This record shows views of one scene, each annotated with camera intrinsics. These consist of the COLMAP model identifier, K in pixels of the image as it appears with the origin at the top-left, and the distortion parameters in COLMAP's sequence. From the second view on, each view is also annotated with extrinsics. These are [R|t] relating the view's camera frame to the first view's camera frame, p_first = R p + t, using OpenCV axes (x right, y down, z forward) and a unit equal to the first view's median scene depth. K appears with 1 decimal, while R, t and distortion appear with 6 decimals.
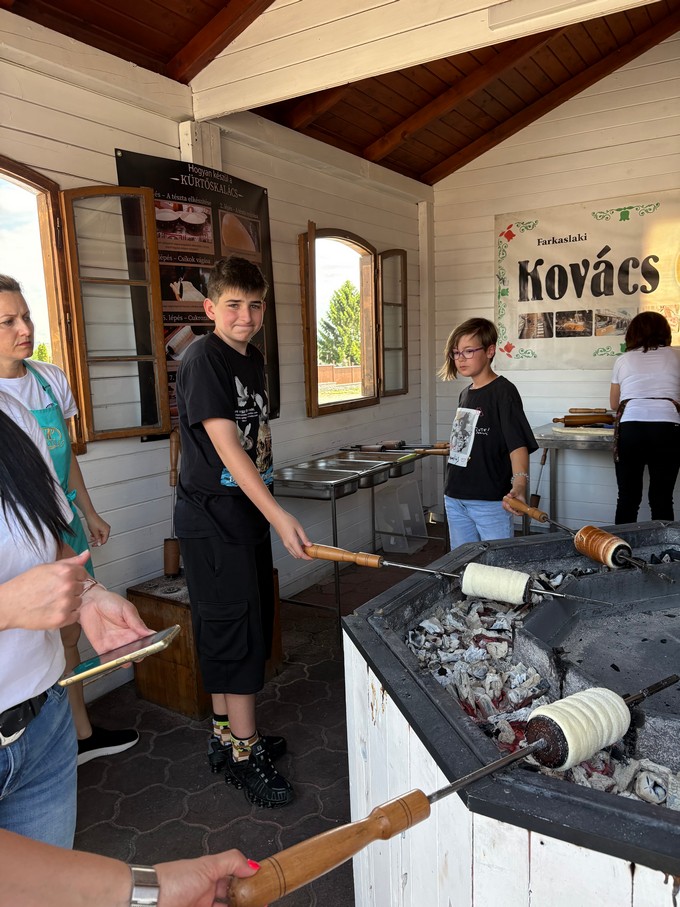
lens RADIAL K [[686.9, 0, 339.1], [0, 686.9, 462.4], [0, 0, 1]] dist [0.034068, -0.029718]
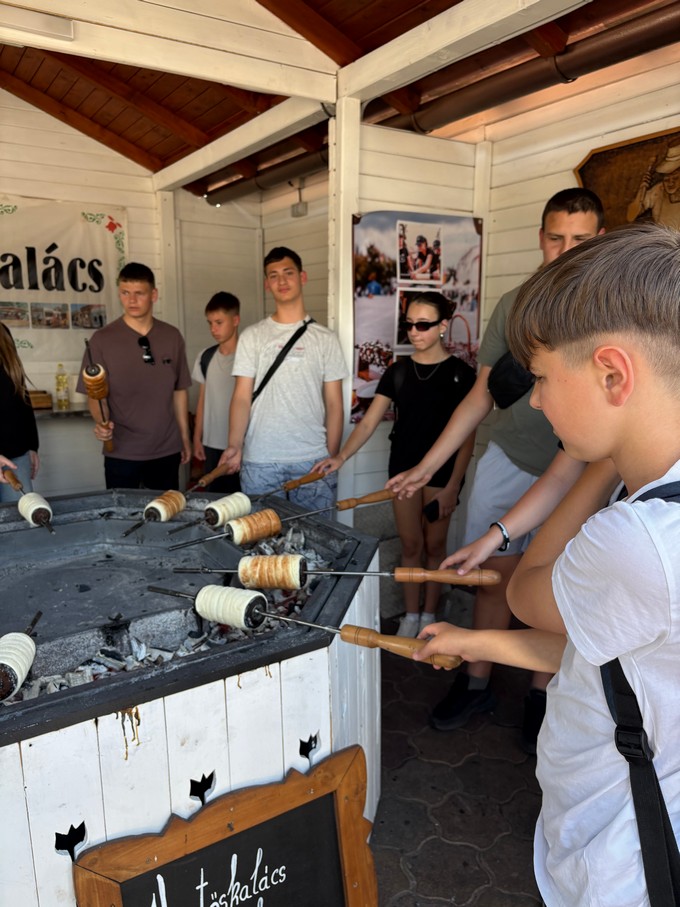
lens RADIAL K [[694.0, 0, 338.4], [0, 694.0, 461.9], [0, 0, 1]] dist [0.025683, -0.026020]
pose [[0.429855, -0.137473, 0.892371, -0.110450], [0.124890, 0.987893, 0.092029, -0.007042], [-0.894219, 0.071889, 0.441819, -0.030105]]
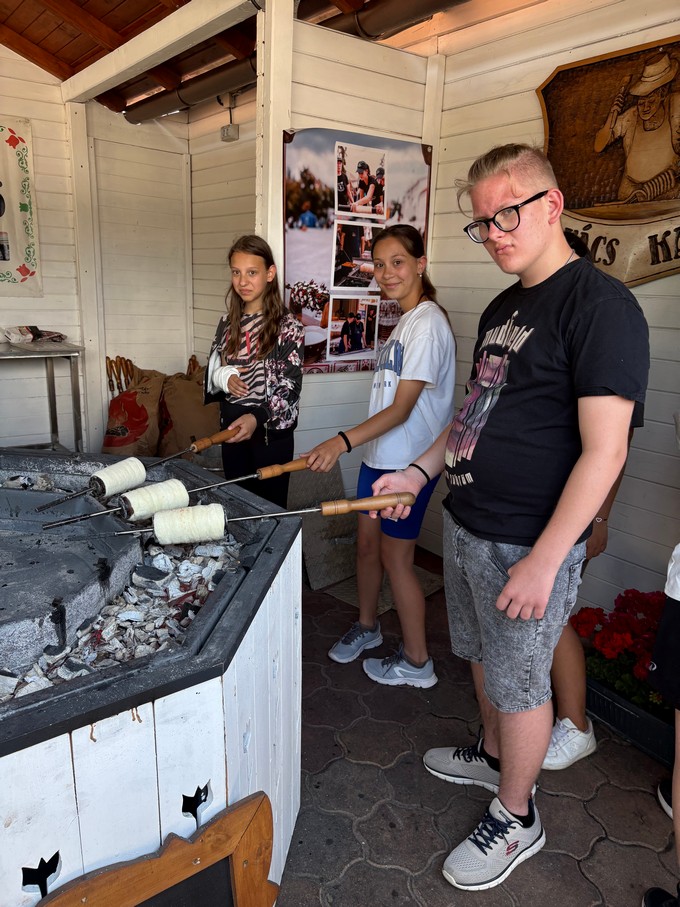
lens RADIAL K [[687.8, 0, 335.5], [0, 687.8, 463.5], [0, 0, 1]] dist [0.038449, -0.042118]
pose [[0.359344, -0.198576, 0.911833, -0.026775], [0.099272, 0.979688, 0.174231, -0.004121], [-0.927910, 0.027910, 0.371758, -0.005729]]
